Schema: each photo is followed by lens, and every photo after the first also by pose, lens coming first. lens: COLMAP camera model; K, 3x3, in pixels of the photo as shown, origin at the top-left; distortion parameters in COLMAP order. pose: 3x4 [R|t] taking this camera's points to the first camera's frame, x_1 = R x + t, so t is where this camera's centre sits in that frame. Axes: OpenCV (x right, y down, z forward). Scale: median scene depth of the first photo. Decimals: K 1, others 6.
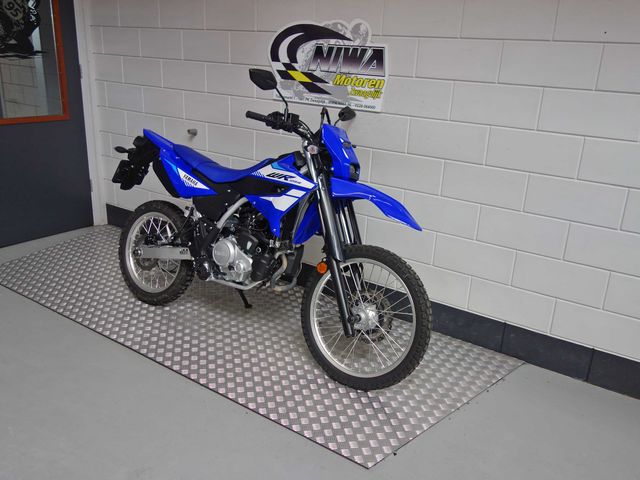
lens RADIAL K [[569.1, 0, 320.0], [0, 569.1, 240.0], [0, 0, 1]] dist [0.003829, -0.004120]
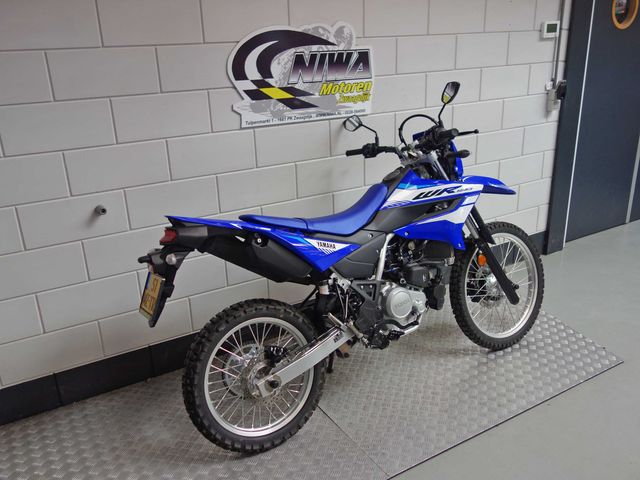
lens RADIAL K [[569.1, 0, 320.0], [0, 569.1, 240.0], [0, 0, 1]] dist [0.003829, -0.004120]
pose [[0.394215, -0.366320, 0.842855, -0.859782], [0.340925, 0.909976, 0.236037, -0.291656], [-0.853443, 0.194301, 0.483614, 0.640907]]
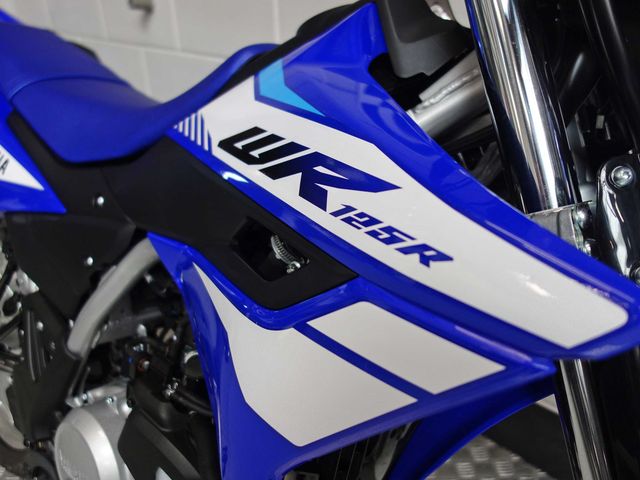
lens RADIAL K [[569.1, 0, 320.0], [0, 569.1, 240.0], [0, 0, 1]] dist [0.003829, -0.004120]
pose [[0.986556, -0.001975, -0.163409, -0.032425], [0.026673, 0.988464, 0.149087, -0.099837], [0.161230, -0.151442, 0.975228, 0.759335]]
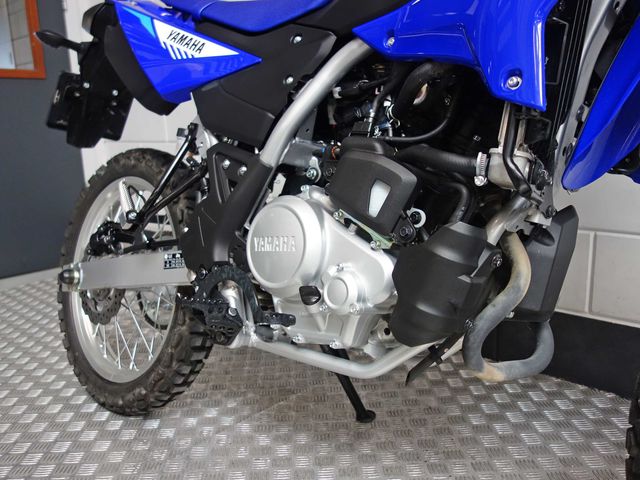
lens RADIAL K [[569.1, 0, 320.0], [0, 569.1, 240.0], [0, 0, 1]] dist [0.003829, -0.004120]
pose [[0.986923, -0.047543, -0.154019, -0.103919], [0.028638, 0.992029, -0.122714, 0.052942], [0.158626, 0.116698, 0.980418, 0.697318]]
